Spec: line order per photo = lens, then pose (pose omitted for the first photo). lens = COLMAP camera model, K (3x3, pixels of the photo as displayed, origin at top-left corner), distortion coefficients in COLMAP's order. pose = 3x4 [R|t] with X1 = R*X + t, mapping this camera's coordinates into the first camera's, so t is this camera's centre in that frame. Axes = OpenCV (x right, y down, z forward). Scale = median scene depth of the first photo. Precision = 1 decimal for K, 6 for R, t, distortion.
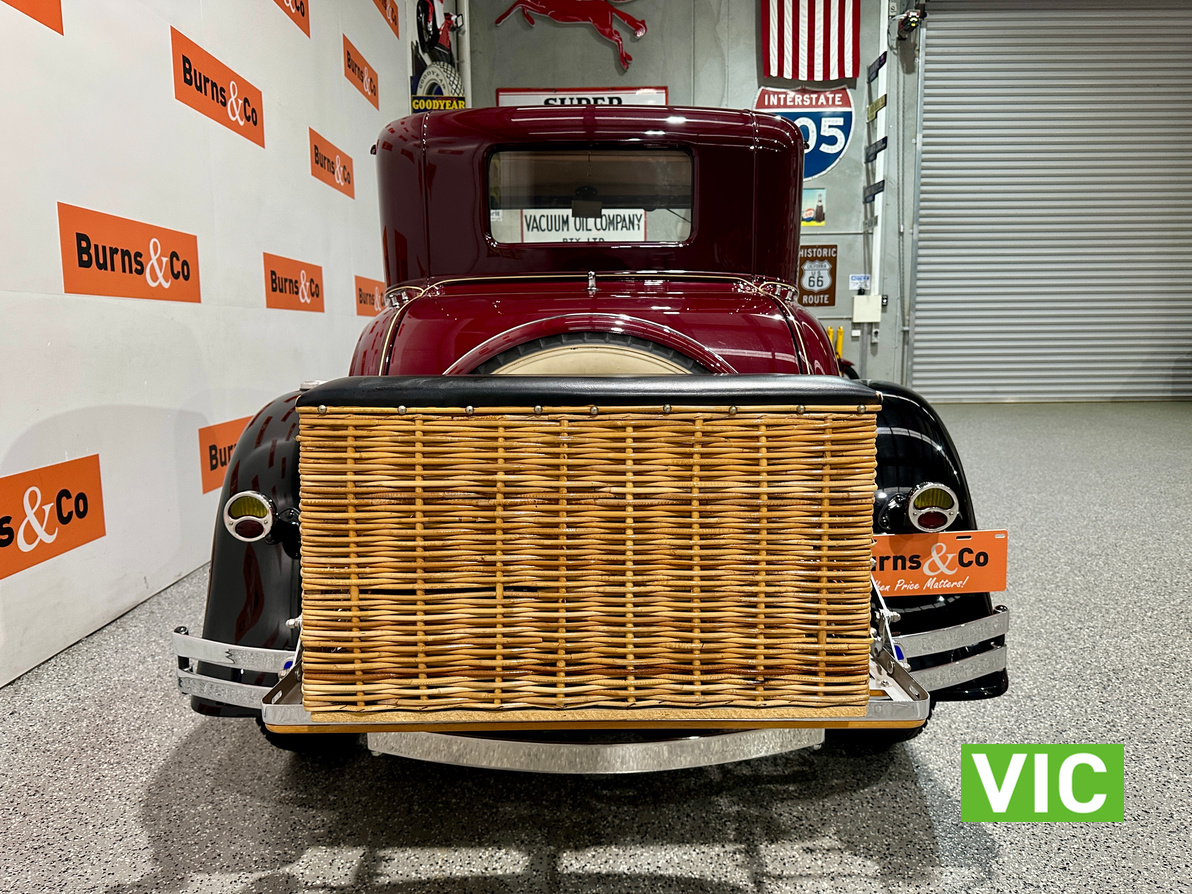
lens RADIAL K [[855.9, 0, 611.8], [0, 855.9, 447.3], [0, 0, 1]] dist [0.000789, -0.031257]
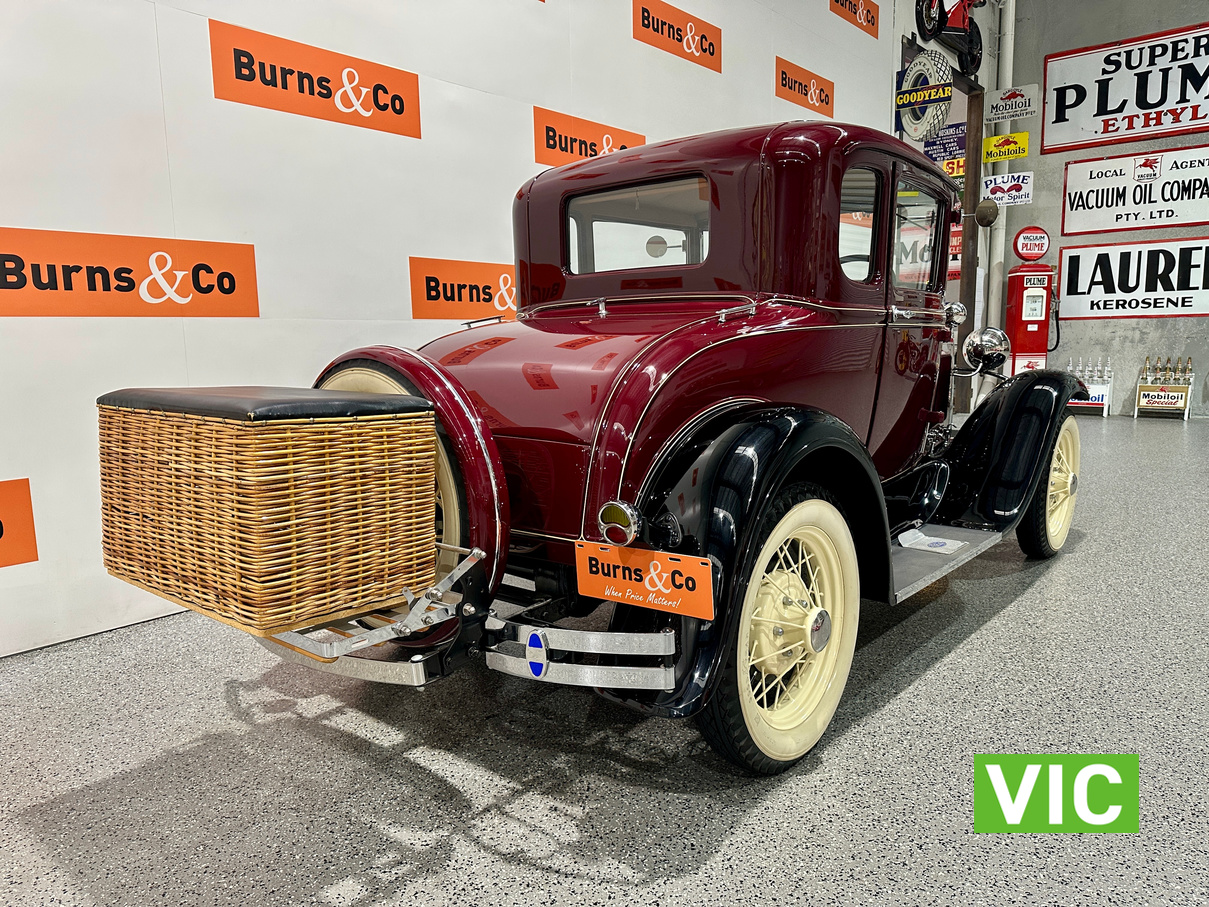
lens RADIAL K [[868.1, 0, 620.5], [0, 868.1, 453.8], [0, 0, 1]] dist [0.000789, -0.031257]
pose [[0.750292, 0.077113, -0.656594, 0.533976], [-0.066479, 0.996940, 0.041118, -0.030045], [0.657756, 0.012799, 0.753122, 0.090856]]
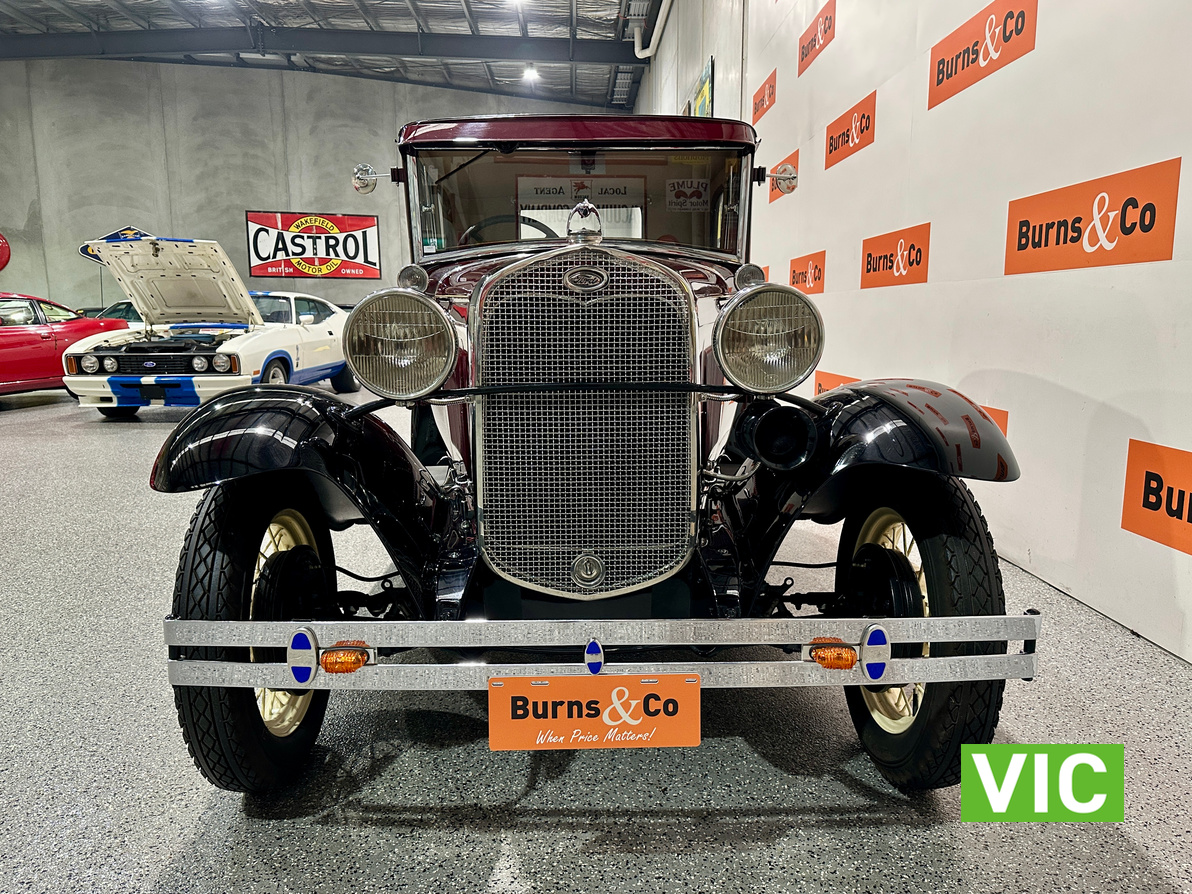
lens RADIAL K [[855.9, 0, 611.8], [0, 855.9, 447.3], [0, 0, 1]] dist [0.000789, -0.031257]
pose [[-0.999870, 0.016124, -0.000610, -0.051178], [0.015298, 0.959311, 0.281936, -0.252888], [0.005131, 0.281890, -0.959433, 1.905065]]
